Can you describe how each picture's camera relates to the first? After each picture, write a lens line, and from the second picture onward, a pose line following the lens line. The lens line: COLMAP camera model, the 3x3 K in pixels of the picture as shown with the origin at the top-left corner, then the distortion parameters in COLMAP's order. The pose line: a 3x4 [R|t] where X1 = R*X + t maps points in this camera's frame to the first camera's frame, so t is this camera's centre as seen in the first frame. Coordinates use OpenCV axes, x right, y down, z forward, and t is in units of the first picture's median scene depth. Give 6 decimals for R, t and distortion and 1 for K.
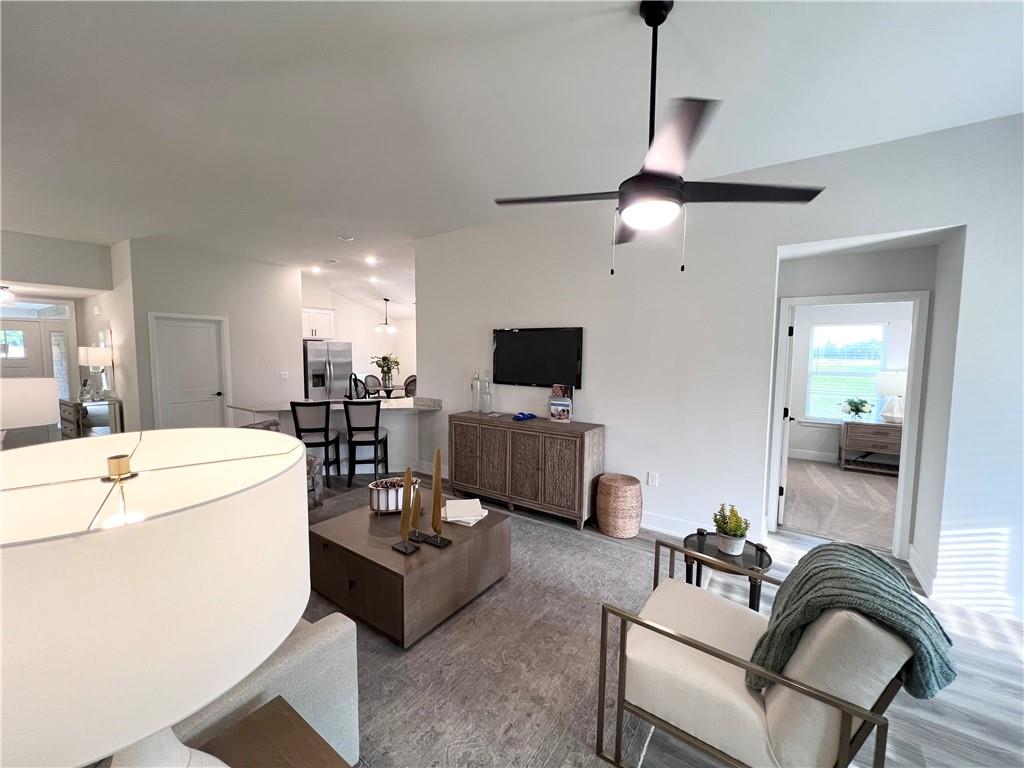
lens RADIAL K [[410.1, 0, 507.9], [0, 410.1, 382.8], [0, 0, 1]] dist [0.002595, 0.000052]
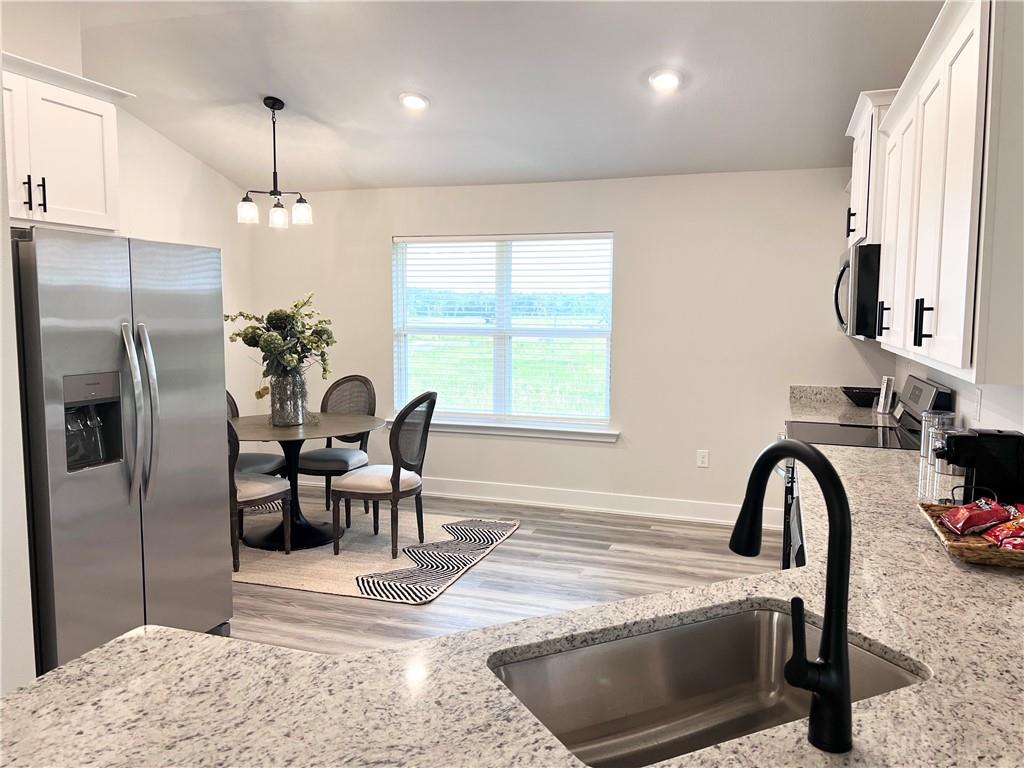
lens RADIAL K [[768.3, 0, 514.2], [0, 768.3, 382.7], [0, 0, 1]] dist [0.048604, -0.058024]
pose [[0.962561, -0.029756, 0.269427, -0.497736], [0.023421, 0.999369, 0.026696, -0.047227], [-0.270051, -0.019386, 0.962651, 0.794826]]
